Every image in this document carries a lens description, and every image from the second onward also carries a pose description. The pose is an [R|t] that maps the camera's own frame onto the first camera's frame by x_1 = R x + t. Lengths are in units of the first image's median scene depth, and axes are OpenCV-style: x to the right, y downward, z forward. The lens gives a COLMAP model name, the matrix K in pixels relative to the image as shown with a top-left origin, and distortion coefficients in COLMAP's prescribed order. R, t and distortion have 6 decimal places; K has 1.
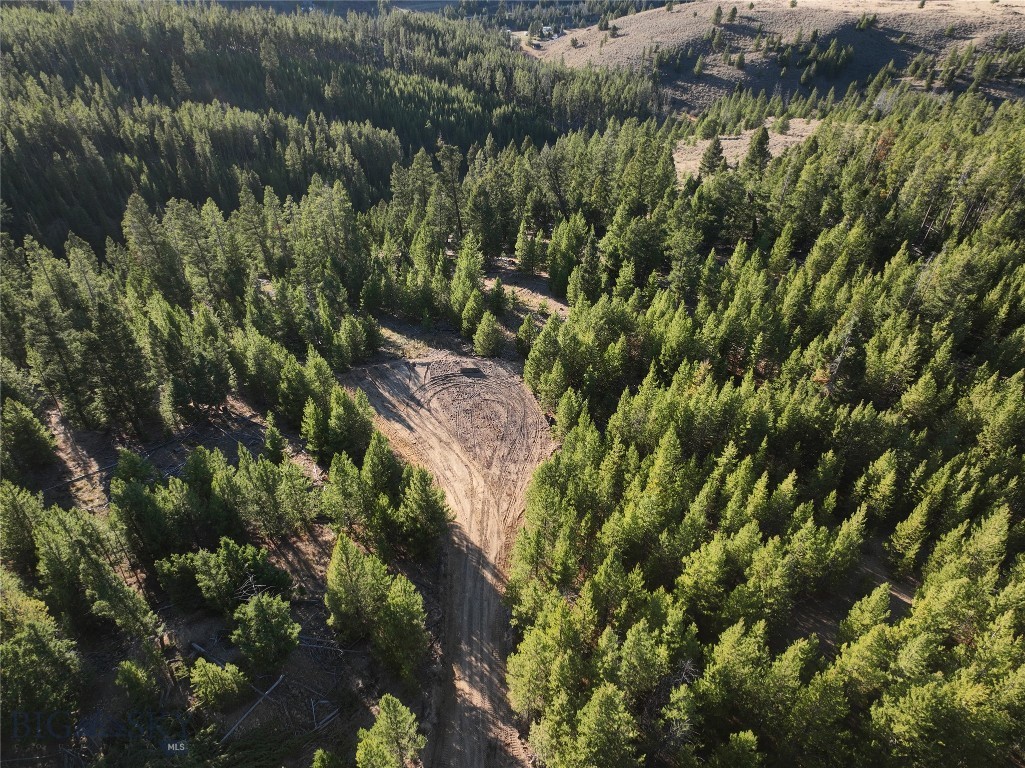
lens RADIAL K [[725.9, 0, 512.5], [0, 725.9, 384.0], [0, 0, 1]] dist [-0.001104, 0.019711]
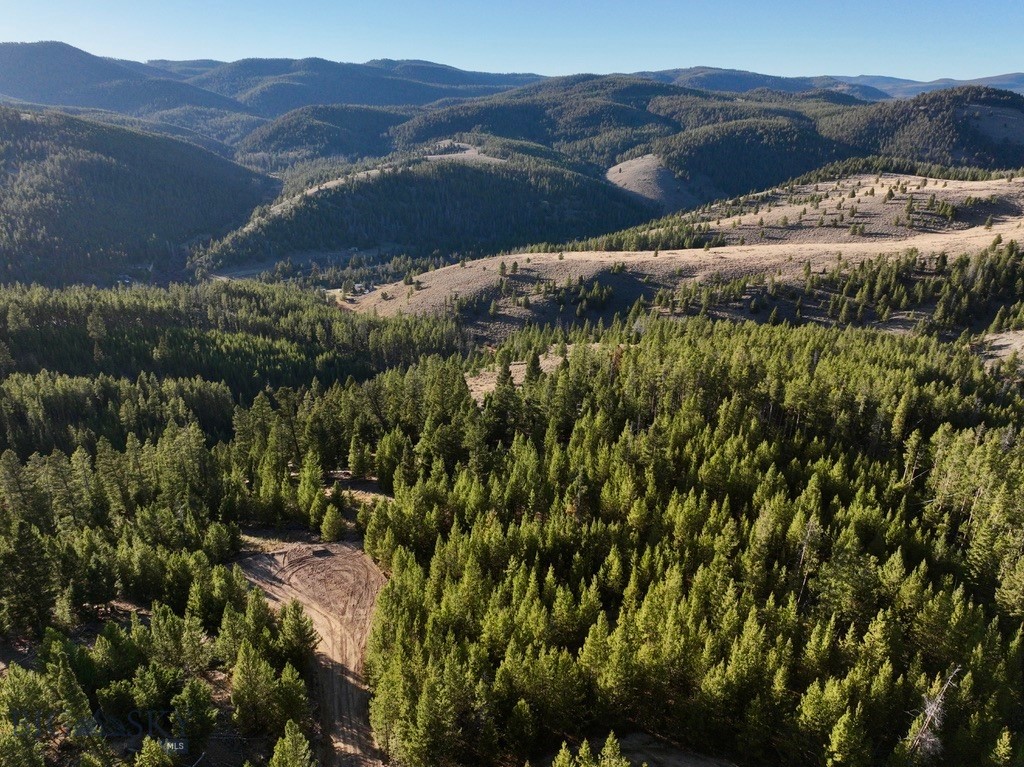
lens RADIAL K [[725.2, 0, 512.0], [0, 725.2, 383.5], [0, 0, 1]] dist [-0.001104, 0.019711]
pose [[0.967666, -0.089258, 0.235912, -0.005579], [0.157523, 0.944328, -0.288843, 0.084842], [-0.196997, 0.316665, 0.927855, -0.226107]]
